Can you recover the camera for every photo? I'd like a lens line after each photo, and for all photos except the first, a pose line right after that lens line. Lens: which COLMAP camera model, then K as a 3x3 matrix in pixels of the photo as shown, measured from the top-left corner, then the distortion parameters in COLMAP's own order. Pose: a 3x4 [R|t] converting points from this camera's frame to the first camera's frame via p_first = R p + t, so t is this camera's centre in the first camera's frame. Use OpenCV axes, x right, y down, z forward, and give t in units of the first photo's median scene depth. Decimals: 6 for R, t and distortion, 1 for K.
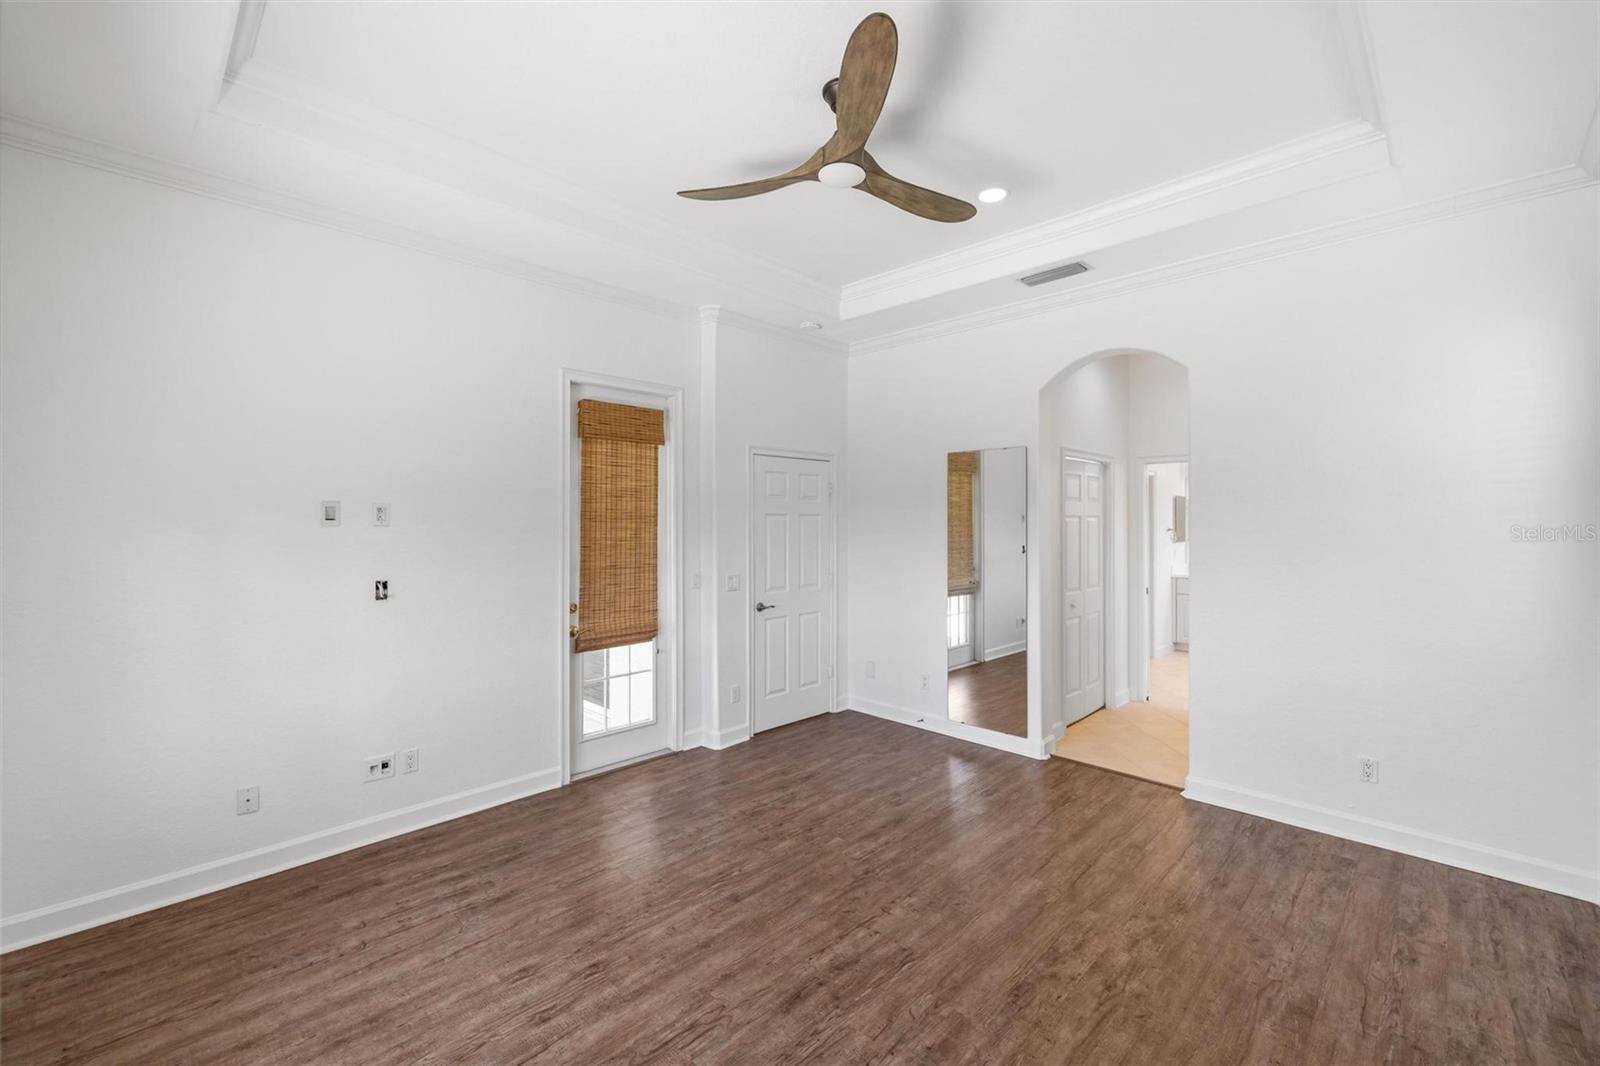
lens RADIAL K [[668.0, 0, 801.2], [0, 668.0, 520.0], [0, 0, 1]] dist [-0.000287, 0.000049]
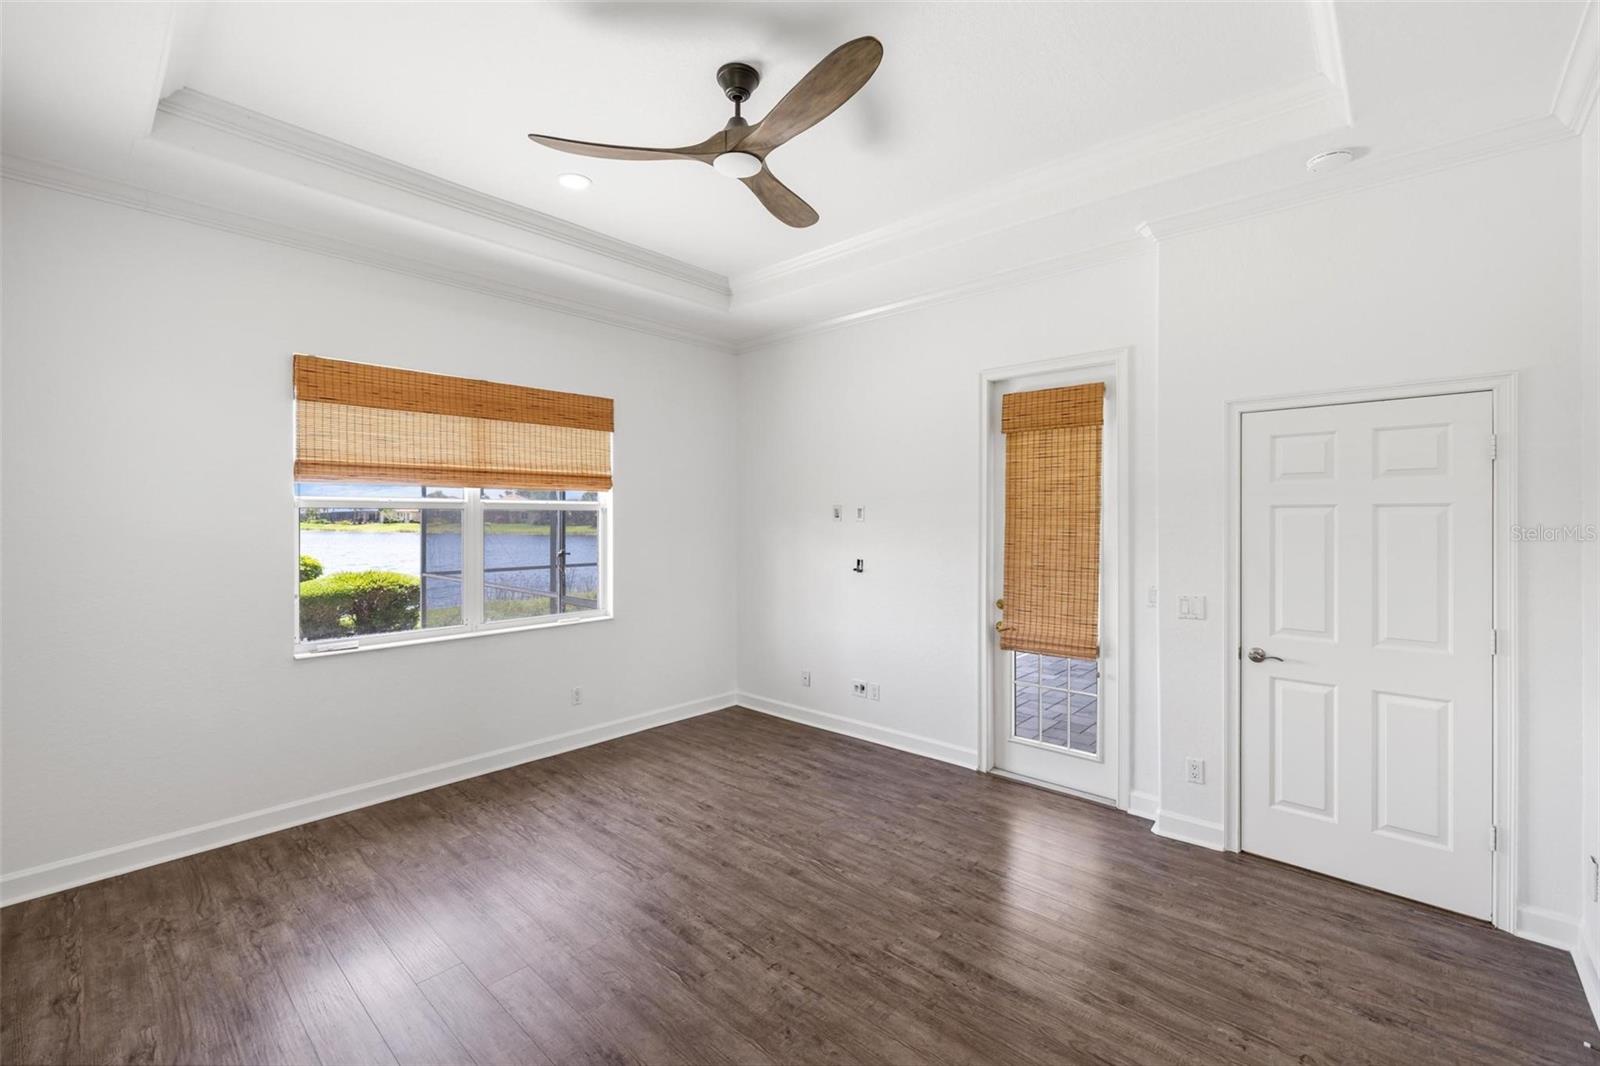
lens RADIAL K [[668.0, 0, 801.2], [0, 668.0, 520.0], [0, 0, 1]] dist [-0.000287, 0.000049]
pose [[0.038259, 0.002313, -0.999265, 0.964487], [0.002297, 0.999994, 0.002403, 0.002606], [0.999265, -0.002387, 0.038253, 0.973655]]
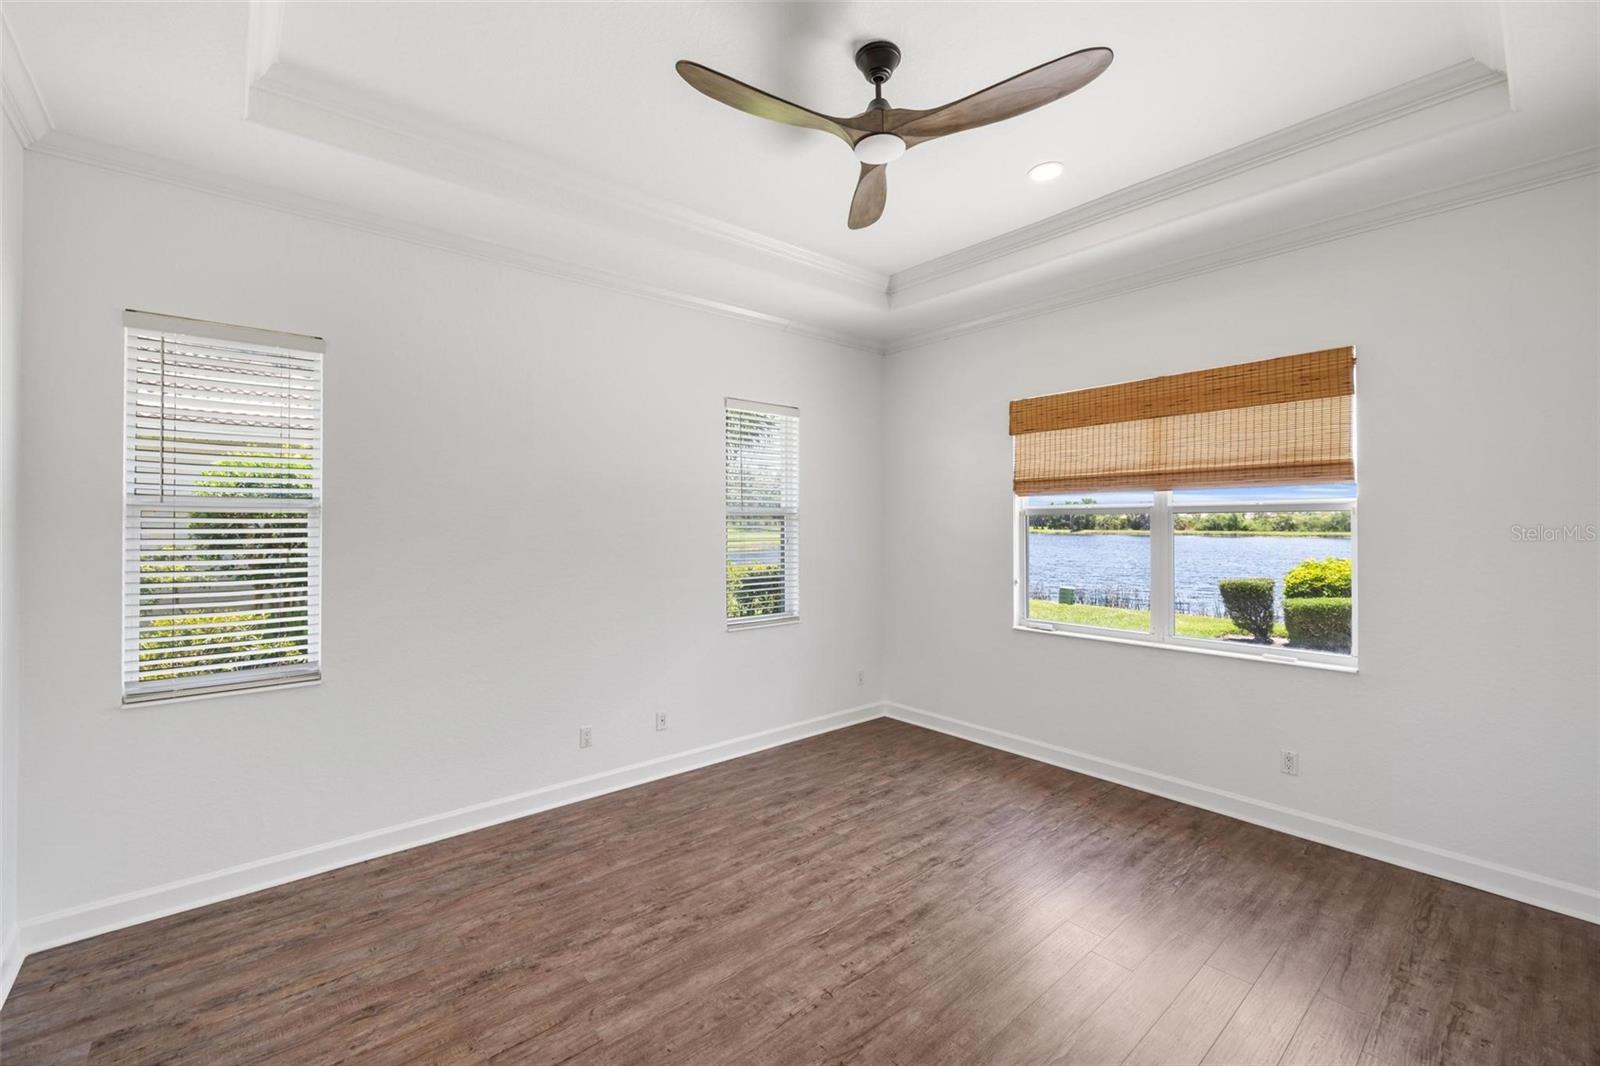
lens RADIAL K [[668.0, 0, 801.2], [0, 668.0, 520.0], [0, 0, 1]] dist [-0.000287, 0.000049]
pose [[-0.996678, 0.001844, 0.081426, 0.088347], [0.001253, 0.999973, -0.007309, 0.003206], [-0.081438, -0.007182, -0.996653, 1.777395]]
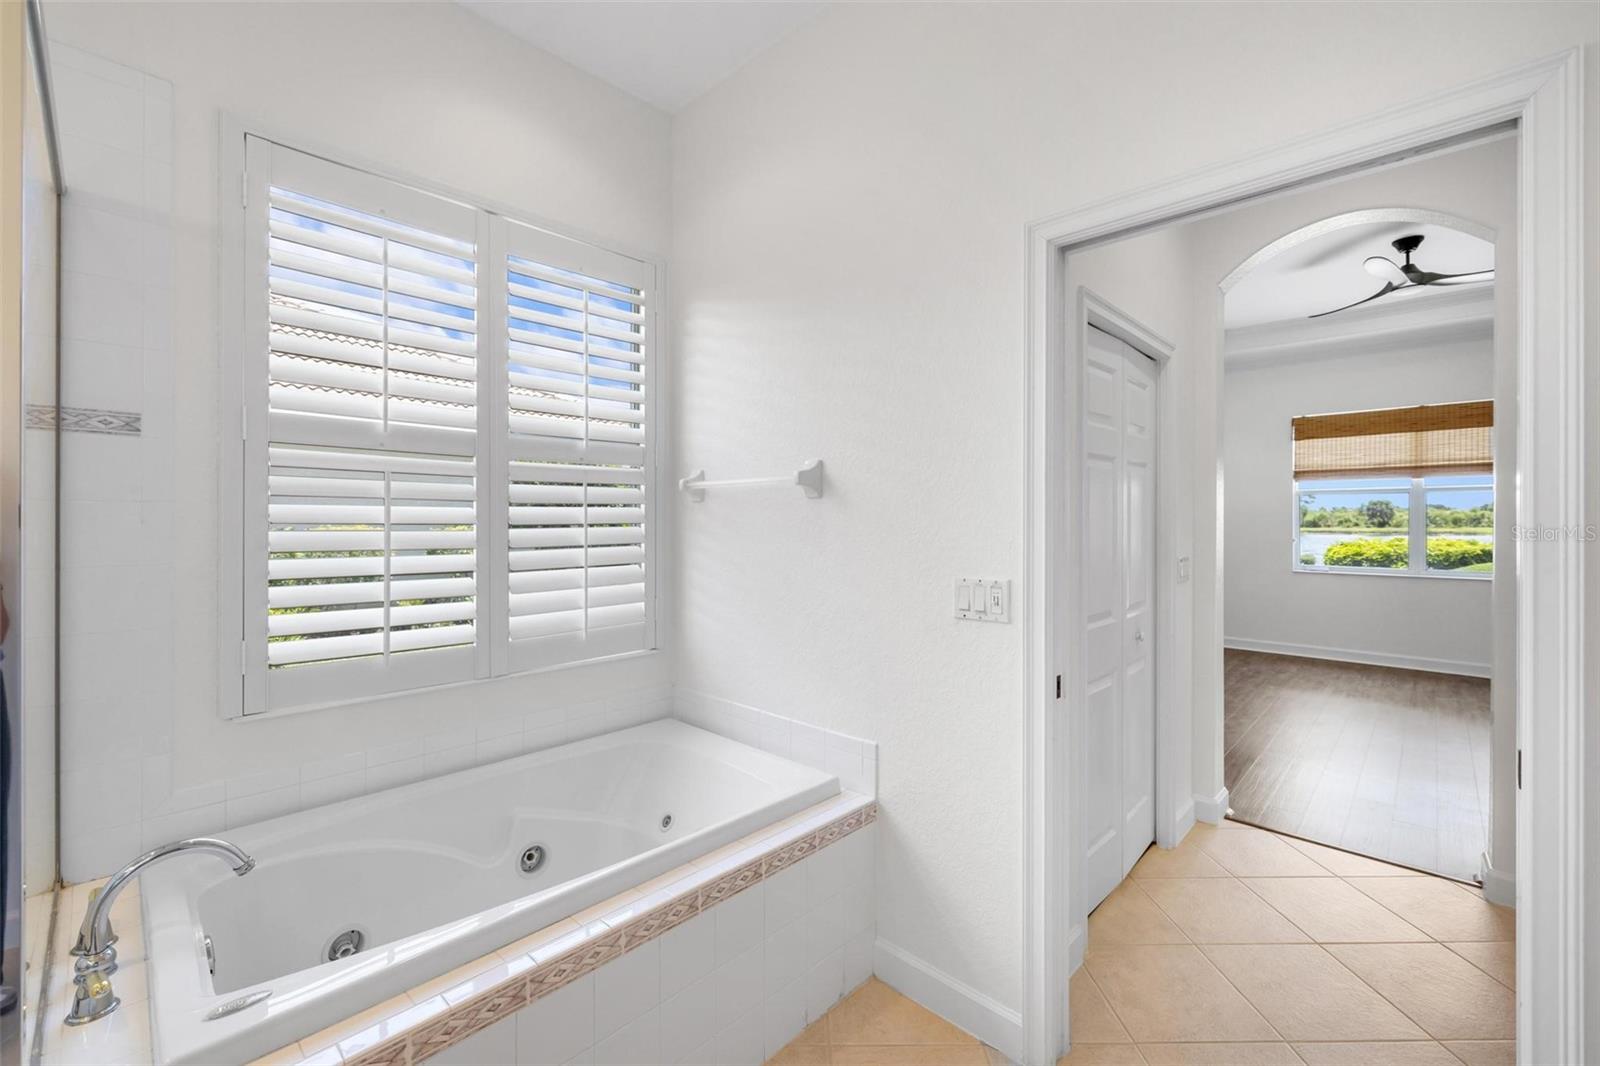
lens RADIAL K [[668.0, 0, 801.2], [0, 668.0, 520.0], [0, 0, 1]] dist [-0.000287, 0.000049]
pose [[-0.999795, -0.001876, -0.020180, 1.547923], [-0.001840, 0.999997, -0.001781, 0.080044], [0.020184, -0.001744, -0.999795, 2.491761]]
